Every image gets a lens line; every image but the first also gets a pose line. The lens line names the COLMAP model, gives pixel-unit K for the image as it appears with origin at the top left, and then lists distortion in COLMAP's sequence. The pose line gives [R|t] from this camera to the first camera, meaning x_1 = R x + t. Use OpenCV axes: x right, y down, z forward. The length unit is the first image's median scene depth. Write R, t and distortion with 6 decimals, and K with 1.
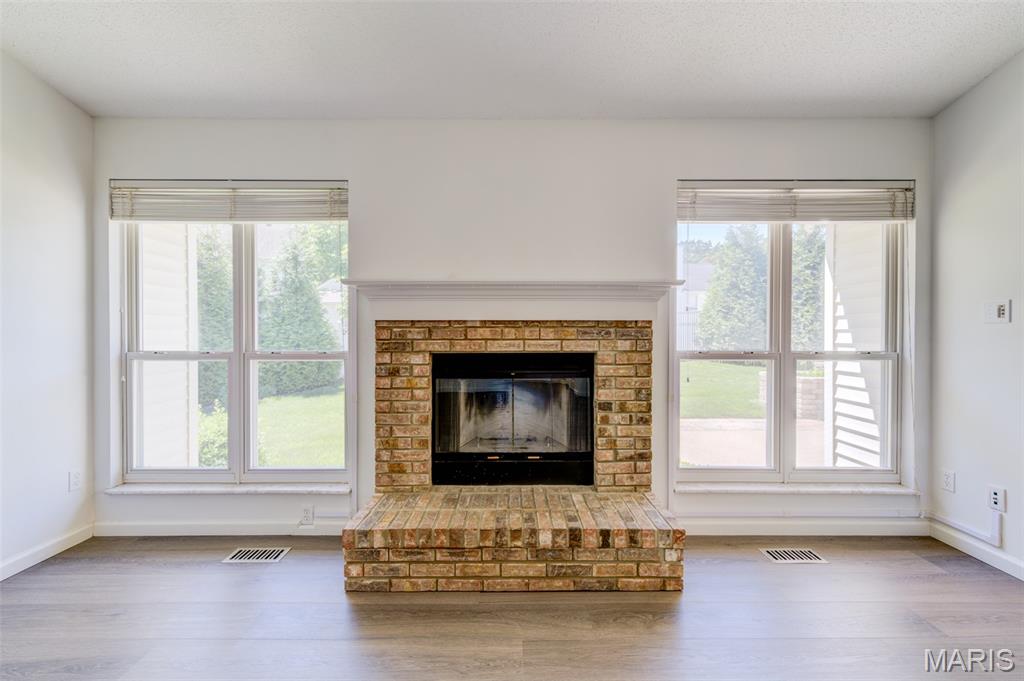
lens RADIAL K [[497.7, 0, 440.2], [0, 497.7, 336.7], [0, 0, 1]] dist [0.005790, 0.000841]
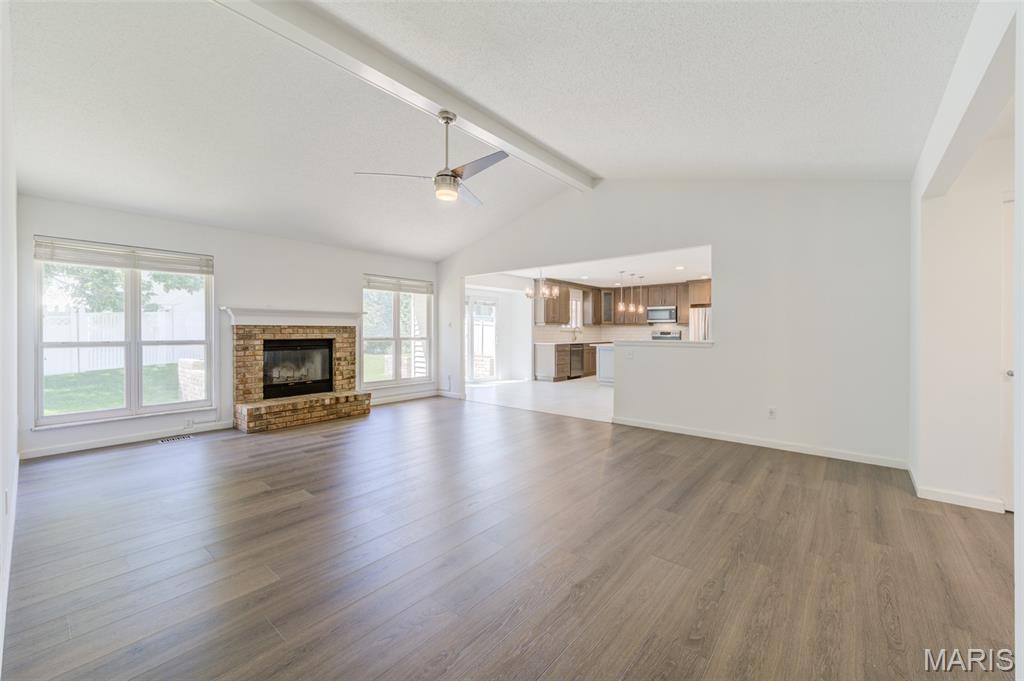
lens RADIAL K [[418.2, 0, 529.9], [0, 418.2, 332.0], [0, 0, 1]] dist [0.000252, 0.000045]
pose [[0.614871, -0.001613, 0.788626, -0.779613], [0.005542, 0.999982, -0.002276, 0.008589], [-0.788608, 0.005770, 0.614869, -1.135279]]
